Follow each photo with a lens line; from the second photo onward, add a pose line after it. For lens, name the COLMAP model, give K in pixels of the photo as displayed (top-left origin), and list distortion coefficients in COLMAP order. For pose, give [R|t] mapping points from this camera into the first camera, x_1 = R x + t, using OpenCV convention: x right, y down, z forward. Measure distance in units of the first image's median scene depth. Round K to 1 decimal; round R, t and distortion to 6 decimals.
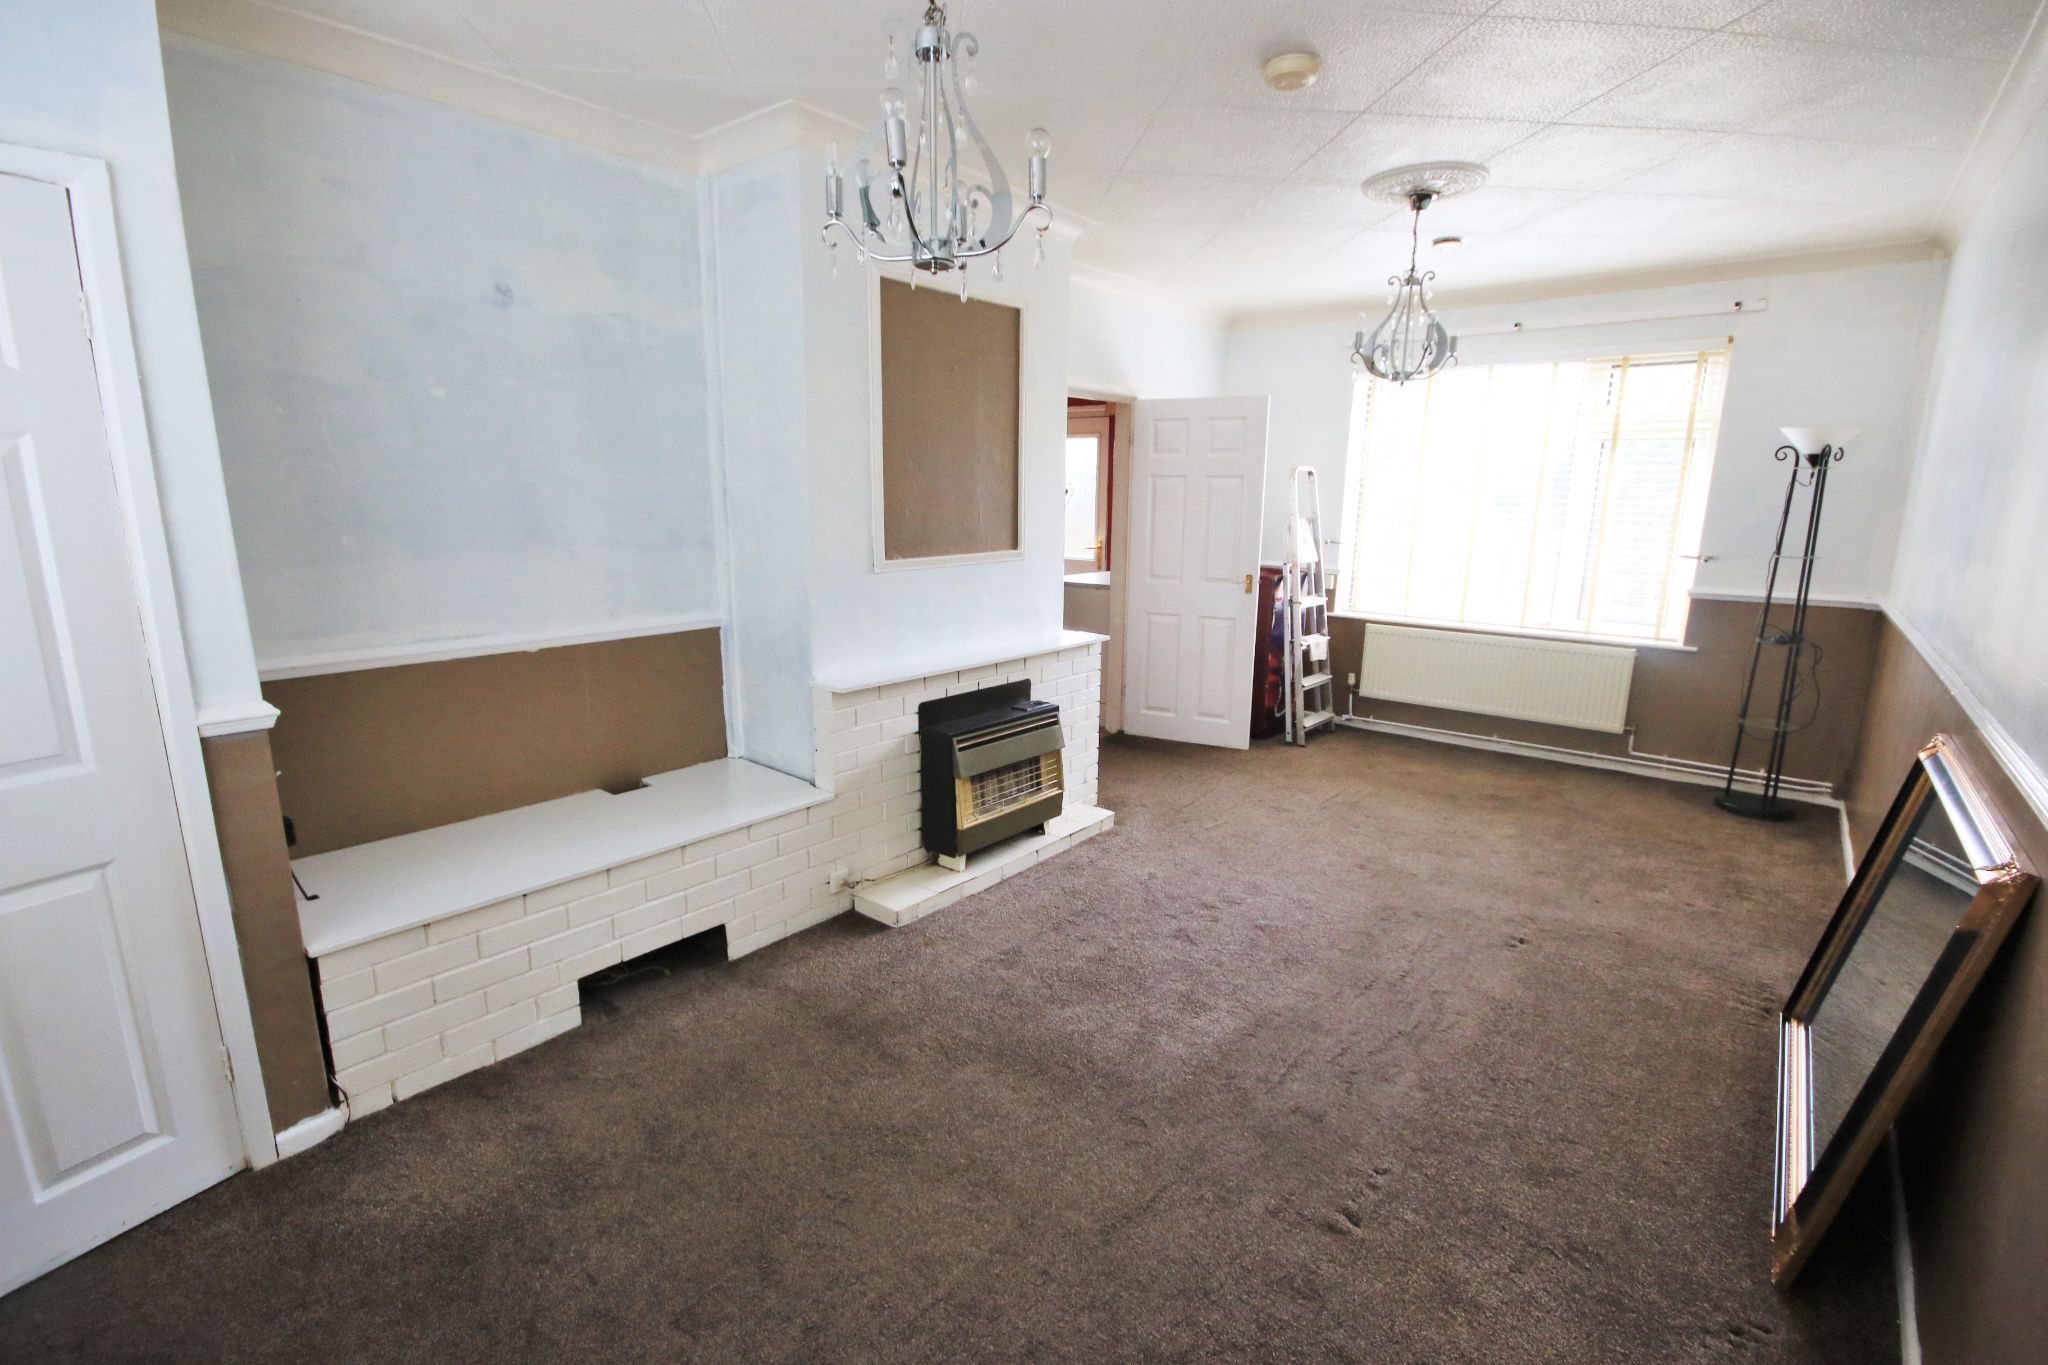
lens RADIAL K [[937.0, 0, 1018.8], [0, 937.0, 687.1], [0, 0, 1]] dist [-0.001305, 0.000018]
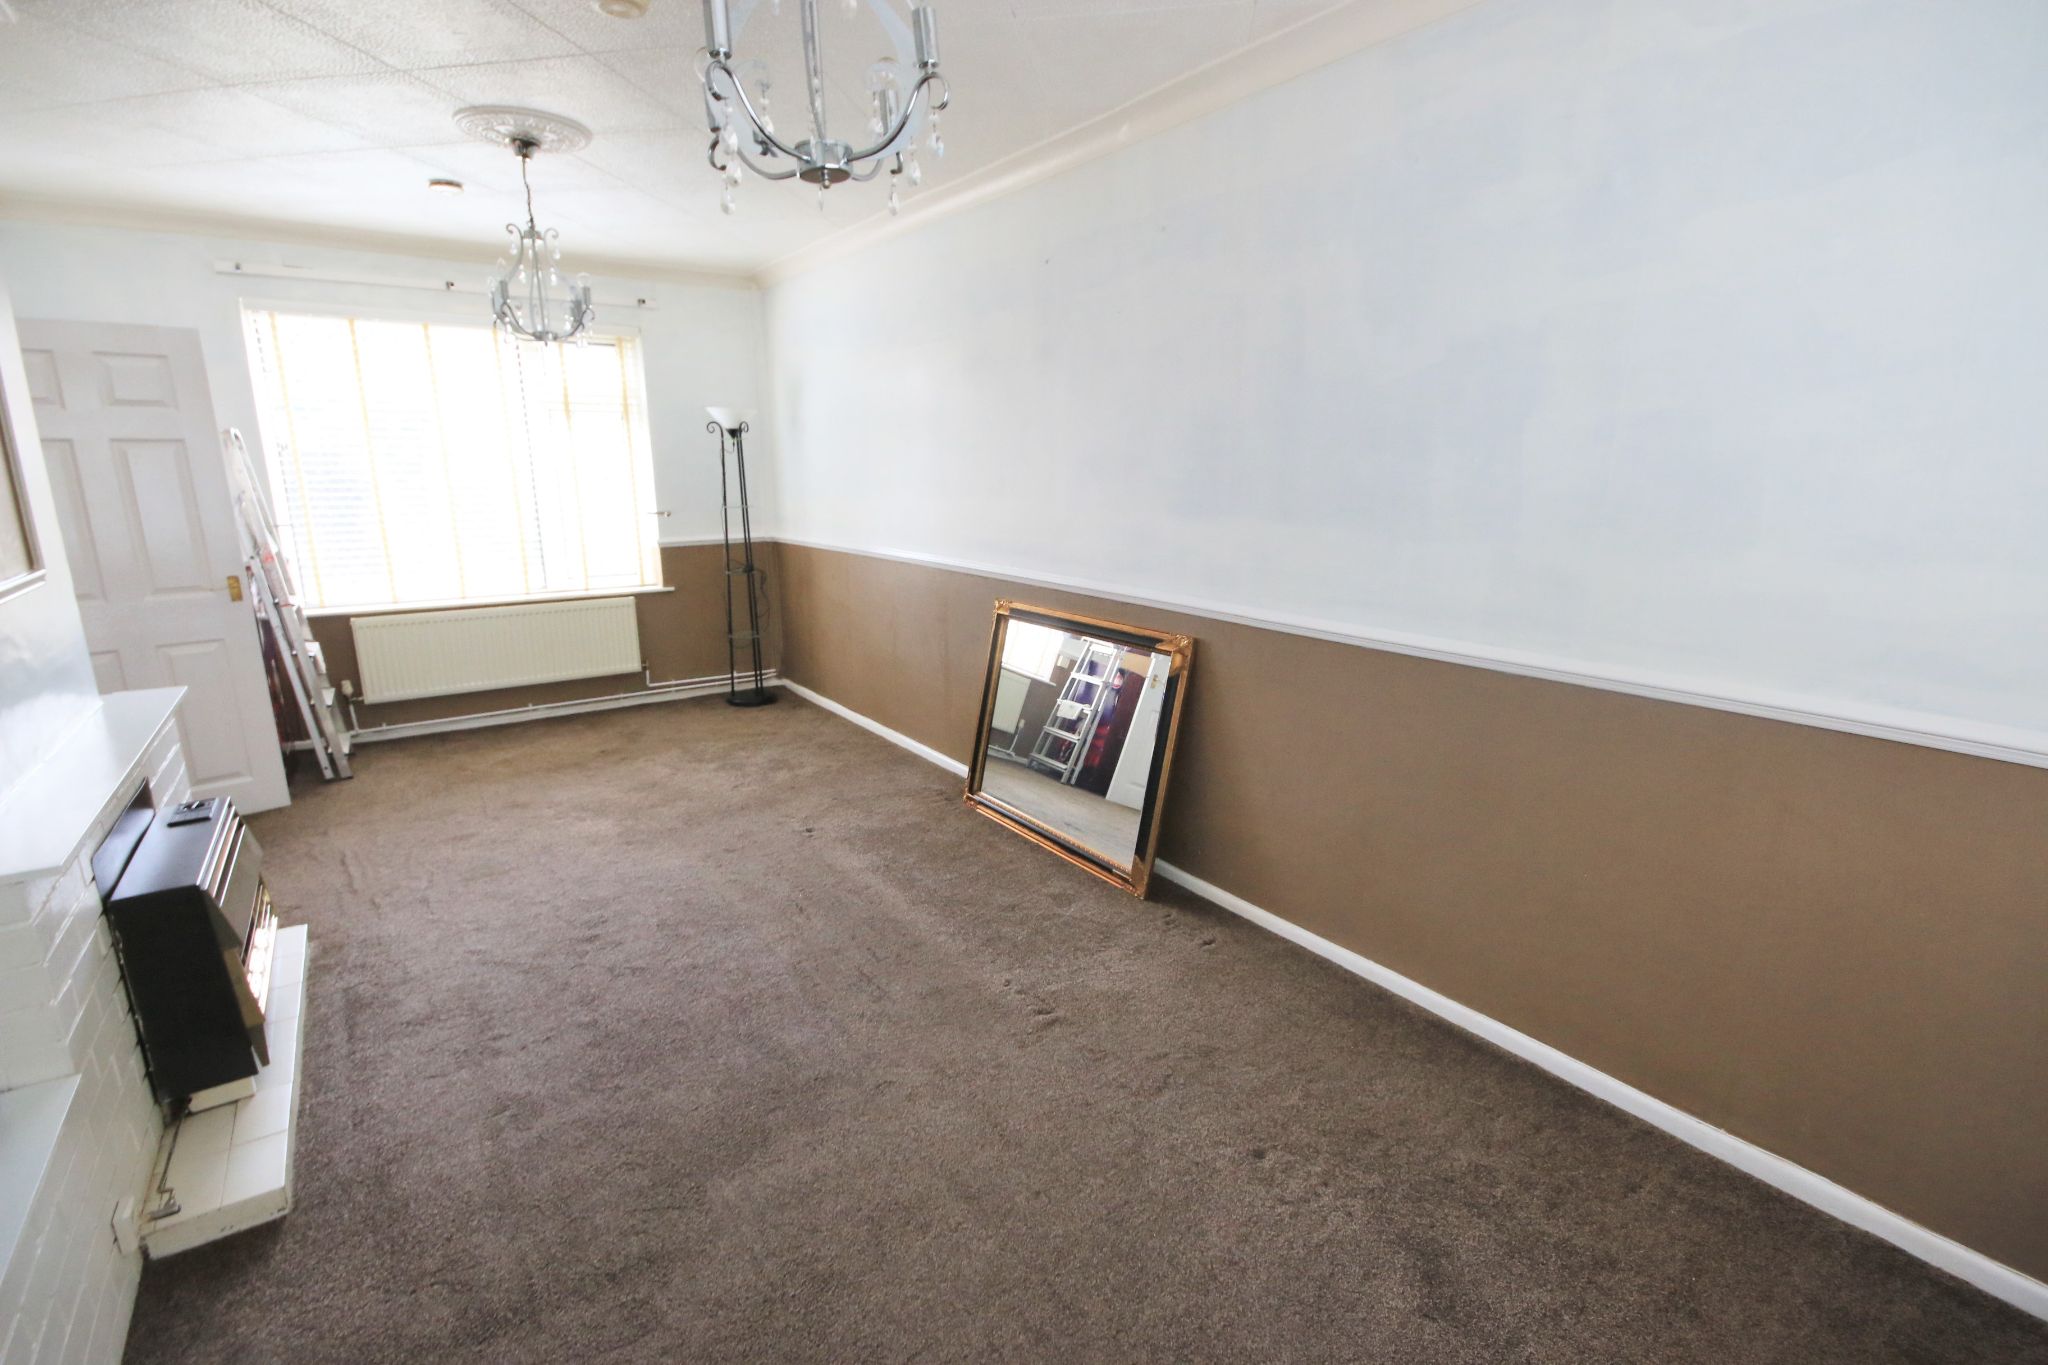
lens RADIAL K [[937.0, 0, 1002.4], [0, 937.0, 693.0], [0, 0, 1]] dist [-0.001305, 0.000018]
pose [[0.278125, -0.239225, 0.930278, -0.356541], [0.203111, 0.961238, 0.186462, -0.056348], [-0.938825, 0.137090, 0.315933, 0.262485]]
